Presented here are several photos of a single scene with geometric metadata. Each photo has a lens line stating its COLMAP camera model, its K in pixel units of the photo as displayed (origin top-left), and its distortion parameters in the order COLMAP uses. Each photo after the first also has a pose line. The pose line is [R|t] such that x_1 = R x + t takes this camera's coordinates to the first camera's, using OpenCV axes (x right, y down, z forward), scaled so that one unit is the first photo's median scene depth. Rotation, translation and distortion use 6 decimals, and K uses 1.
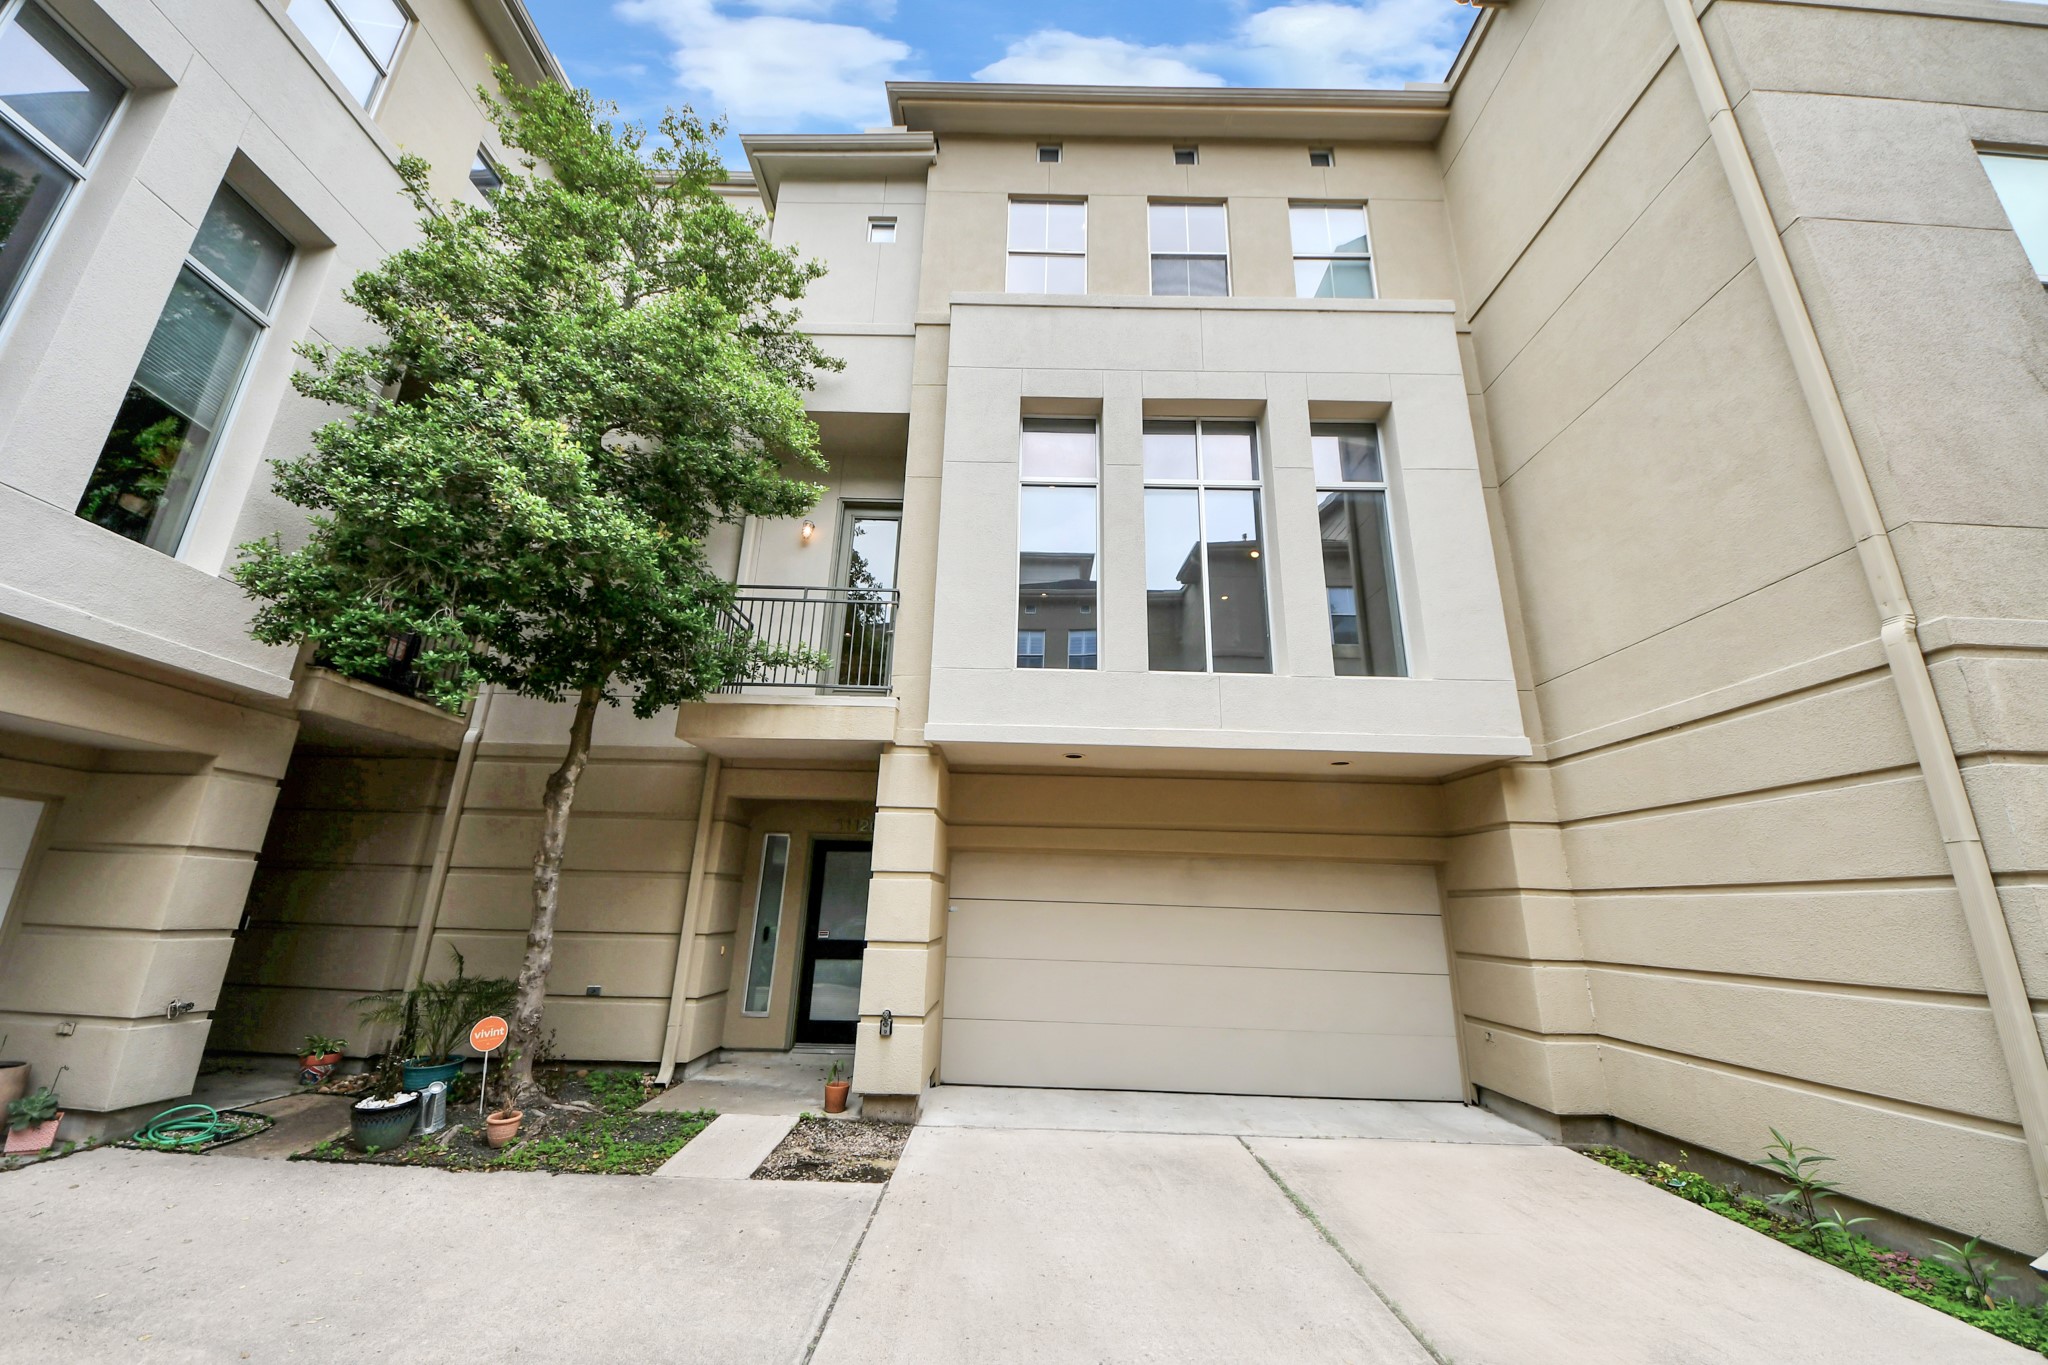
lens RADIAL K [[739.8, 0, 1010.2], [0, 739.8, 675.9], [0, 0, 1]] dist [-0.001074, -0.003637]
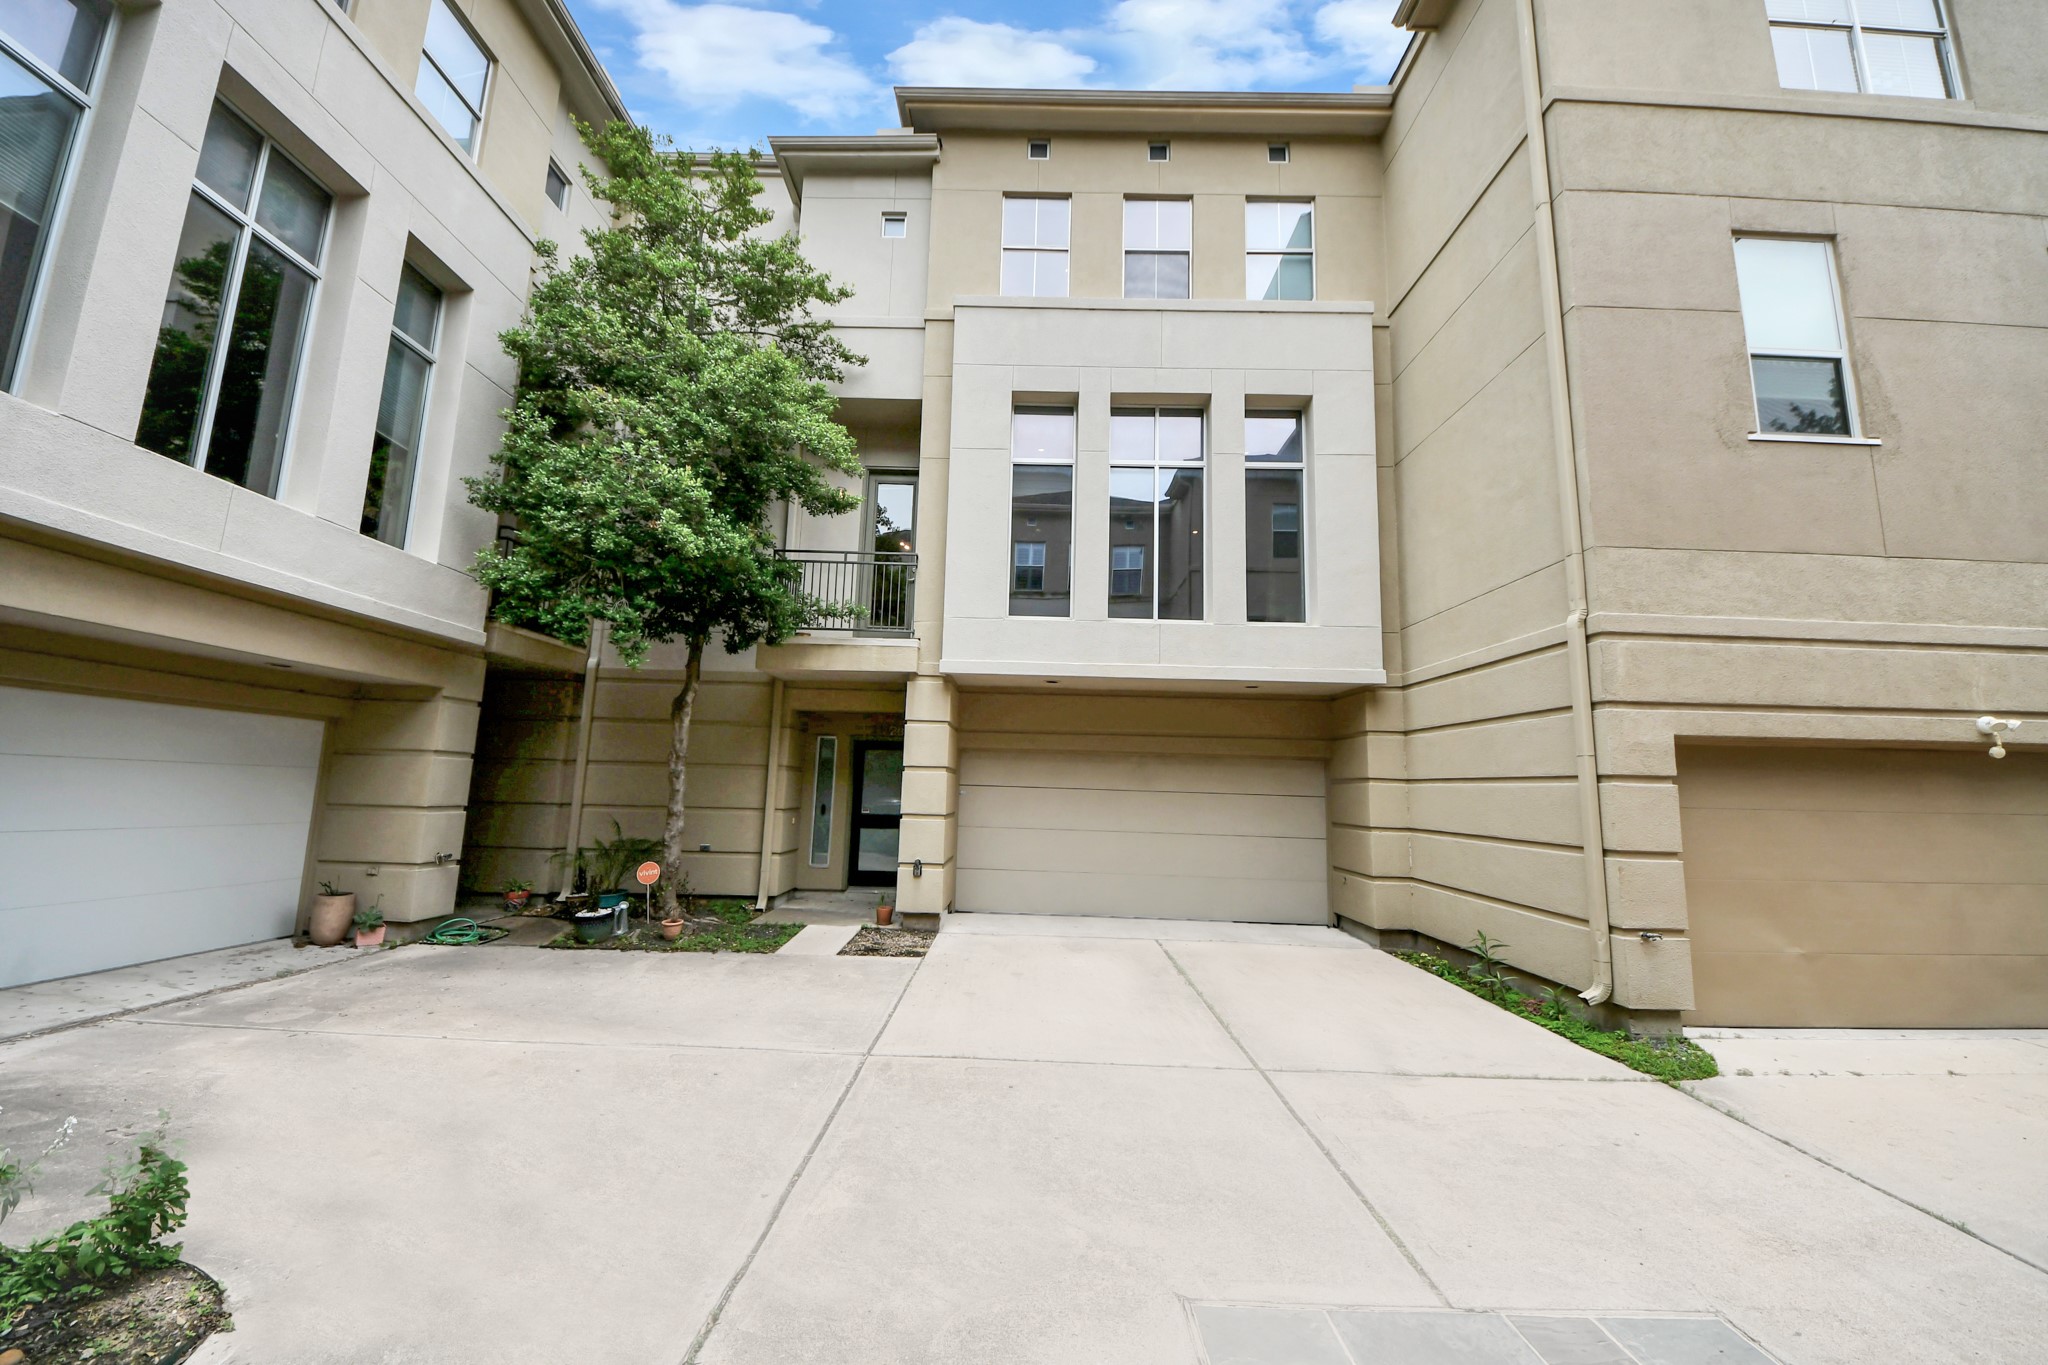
lens RADIAL K [[770.5, 0, 1002.1], [0, 770.5, 662.4], [0, 0, 1]] dist [0.012486, -0.003602]
pose [[0.999751, -0.001803, -0.022229, 0.032330], [0.004917, 0.990018, 0.140857, -0.139307], [0.021753, -0.140931, 0.989780, -0.432195]]
